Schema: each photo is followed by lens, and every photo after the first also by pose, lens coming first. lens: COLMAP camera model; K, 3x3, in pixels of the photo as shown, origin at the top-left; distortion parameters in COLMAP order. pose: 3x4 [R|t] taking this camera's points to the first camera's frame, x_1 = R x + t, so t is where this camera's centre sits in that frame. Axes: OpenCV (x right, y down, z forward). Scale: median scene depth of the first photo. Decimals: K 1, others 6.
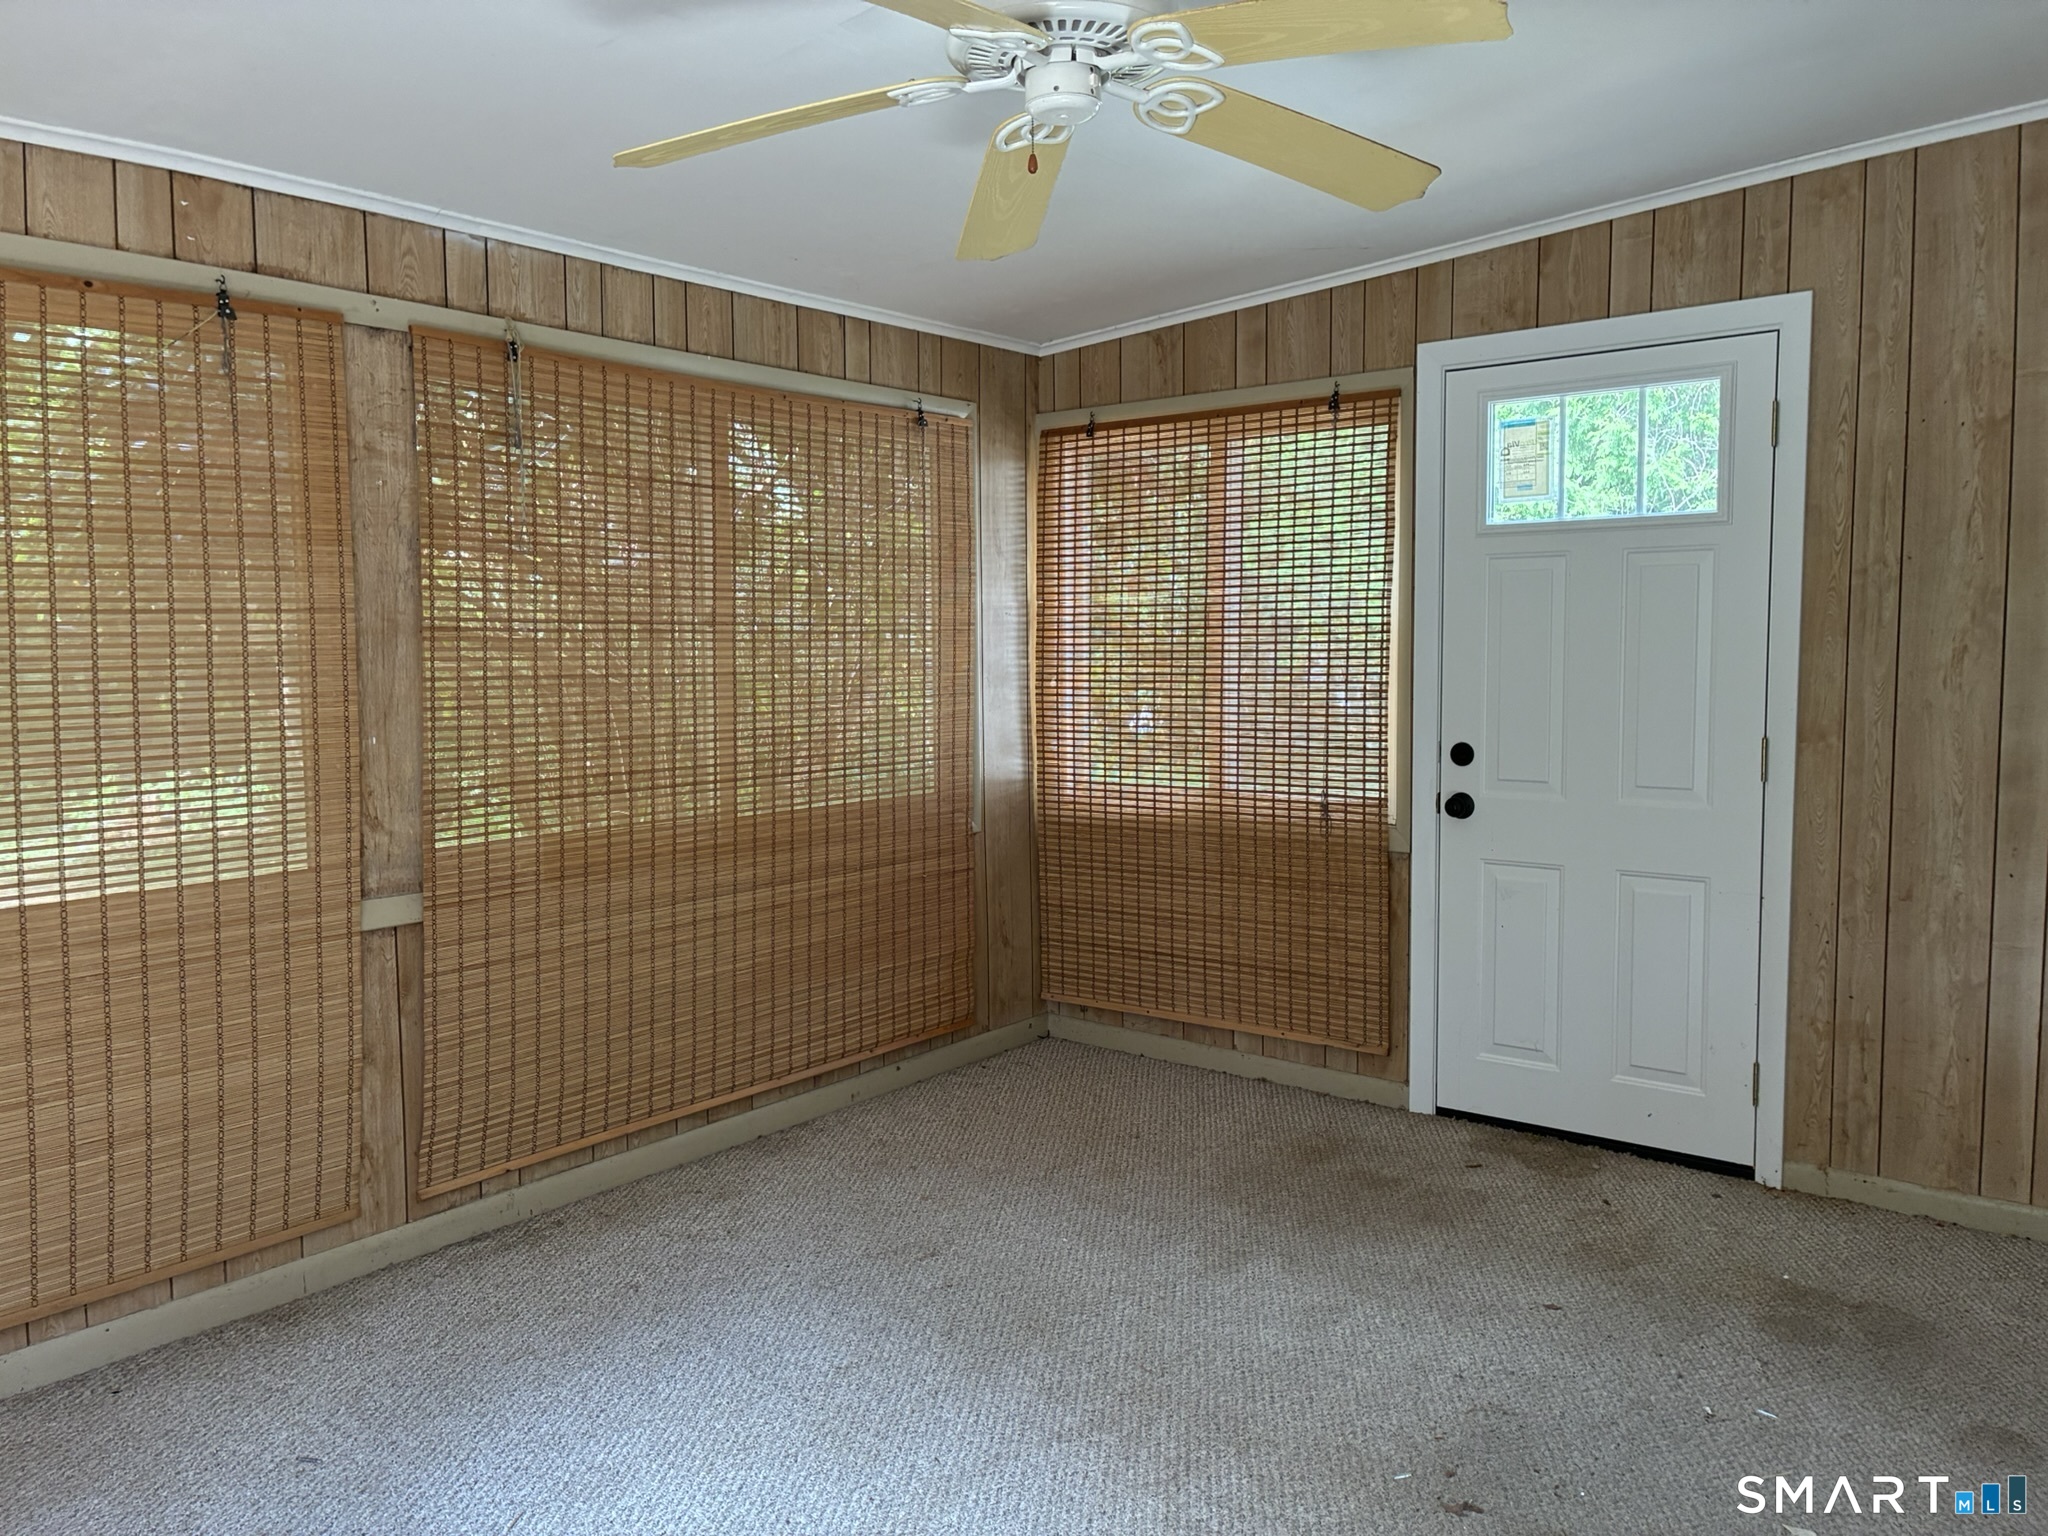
lens RADIAL K [[1574.8, 0, 1012.2], [0, 1574.8, 749.9], [0, 0, 1]] dist [0.042278, -0.052753]
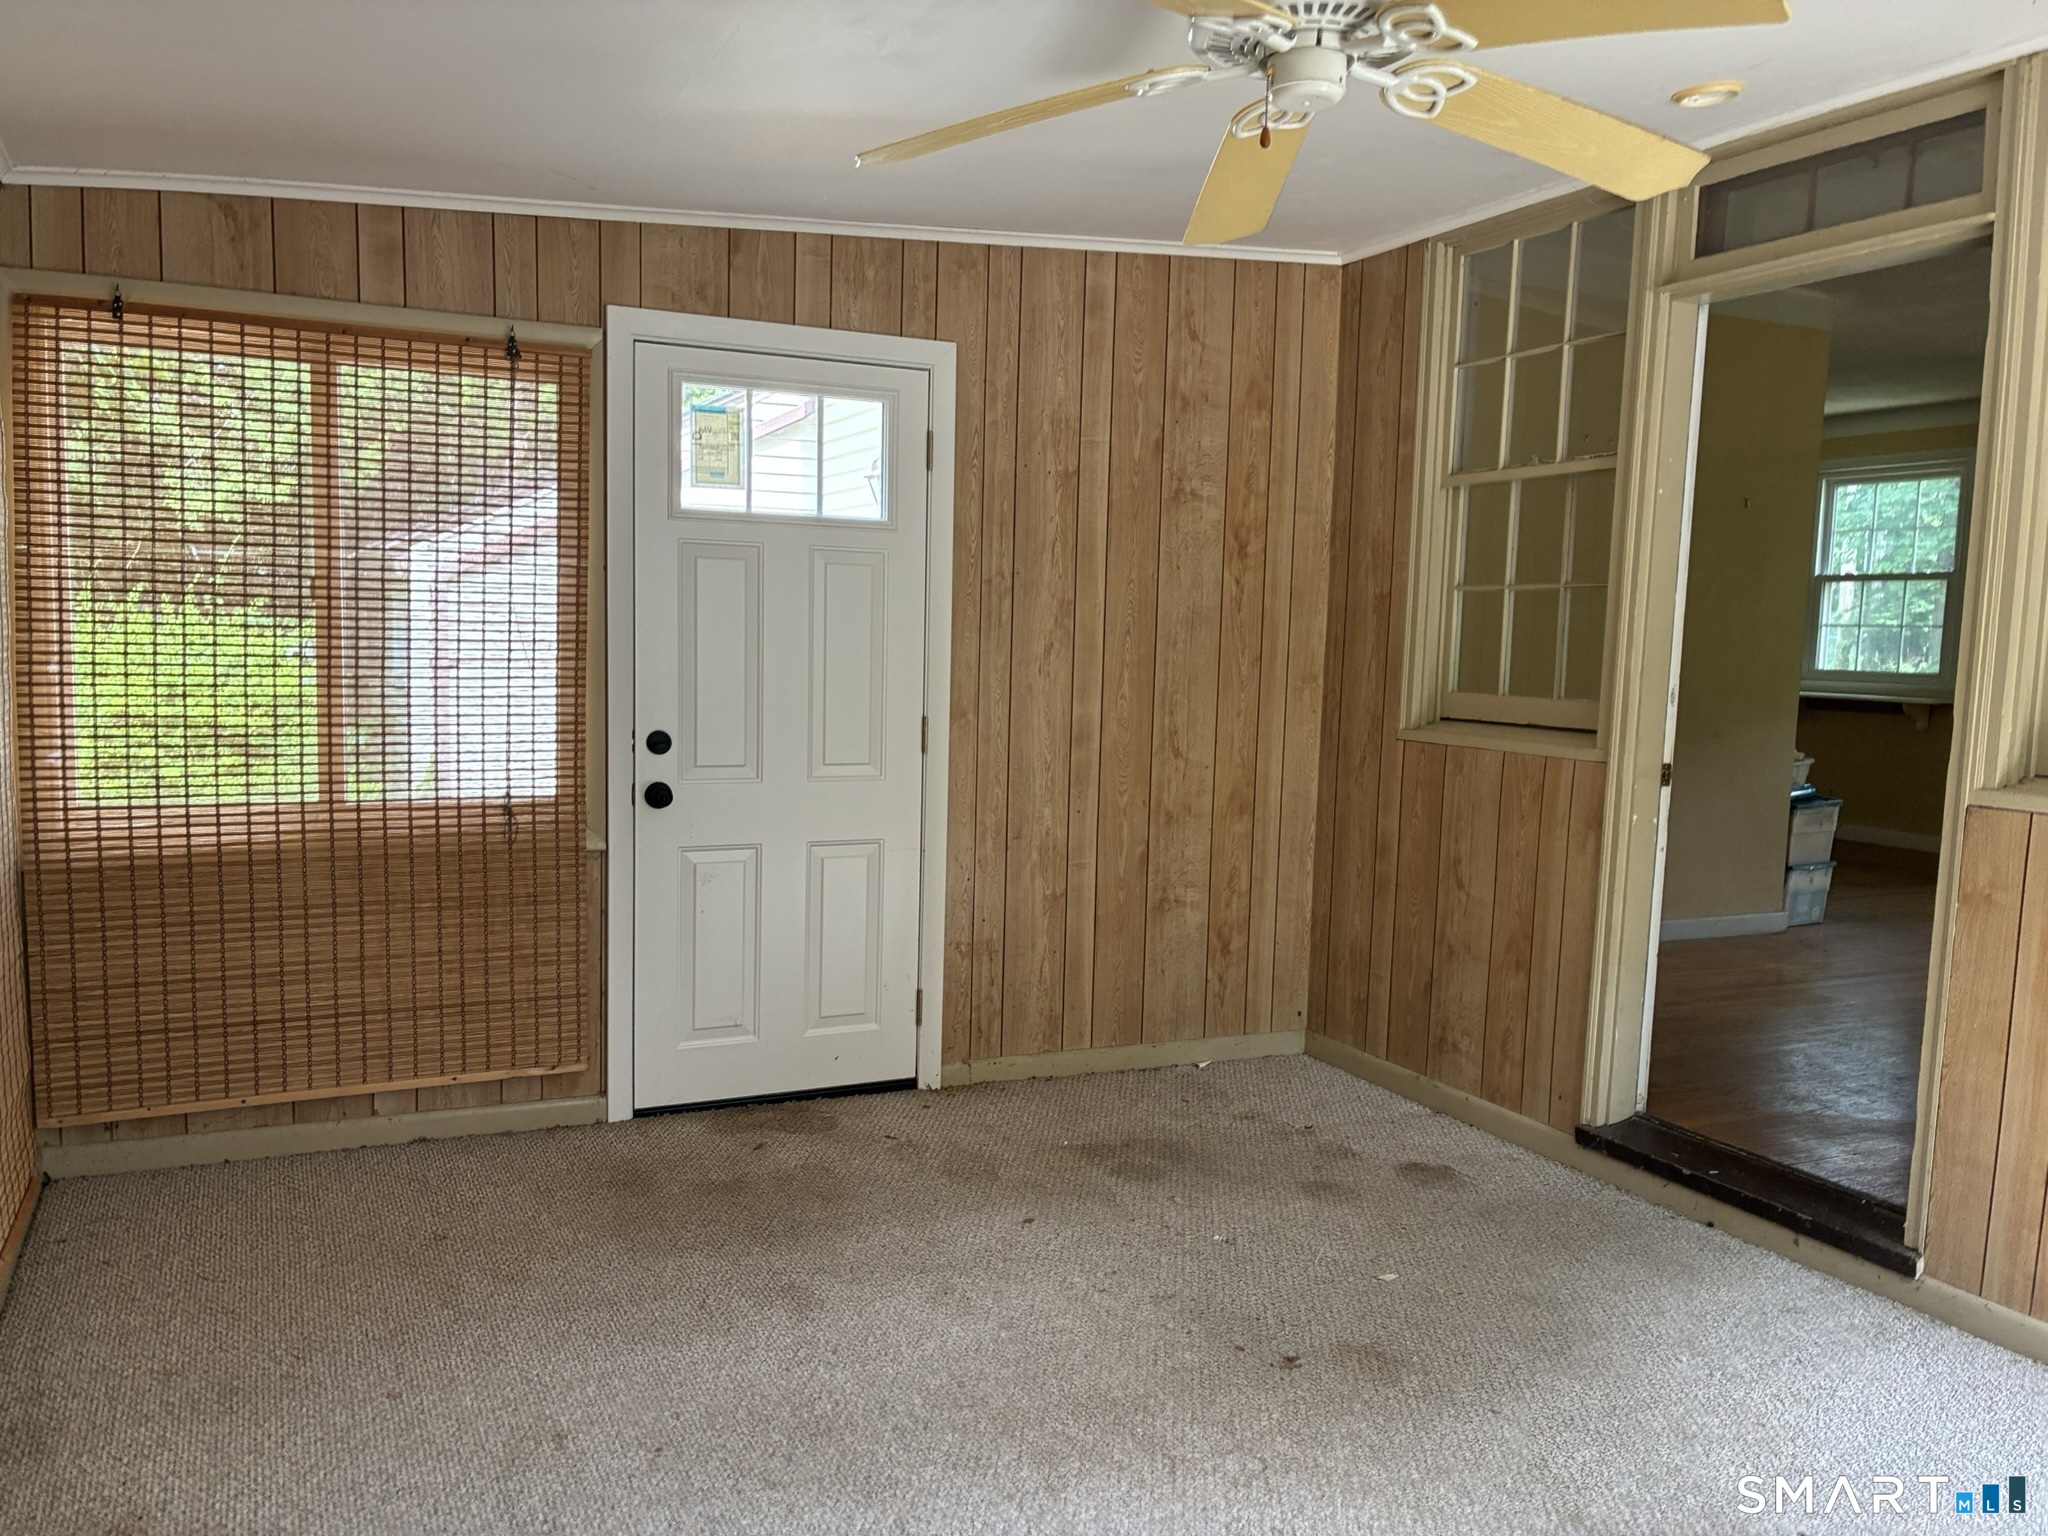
lens RADIAL K [[1559.0, 0, 1021.3], [0, 1559.0, 774.6], [0, 0, 1]] dist [0.068022, -0.075902]
pose [[0.438064, -0.065812, 0.896531, -0.522149], [0.034152, 0.997815, 0.056560, -0.026522], [-0.898295, 0.005841, 0.439354, 0.405283]]
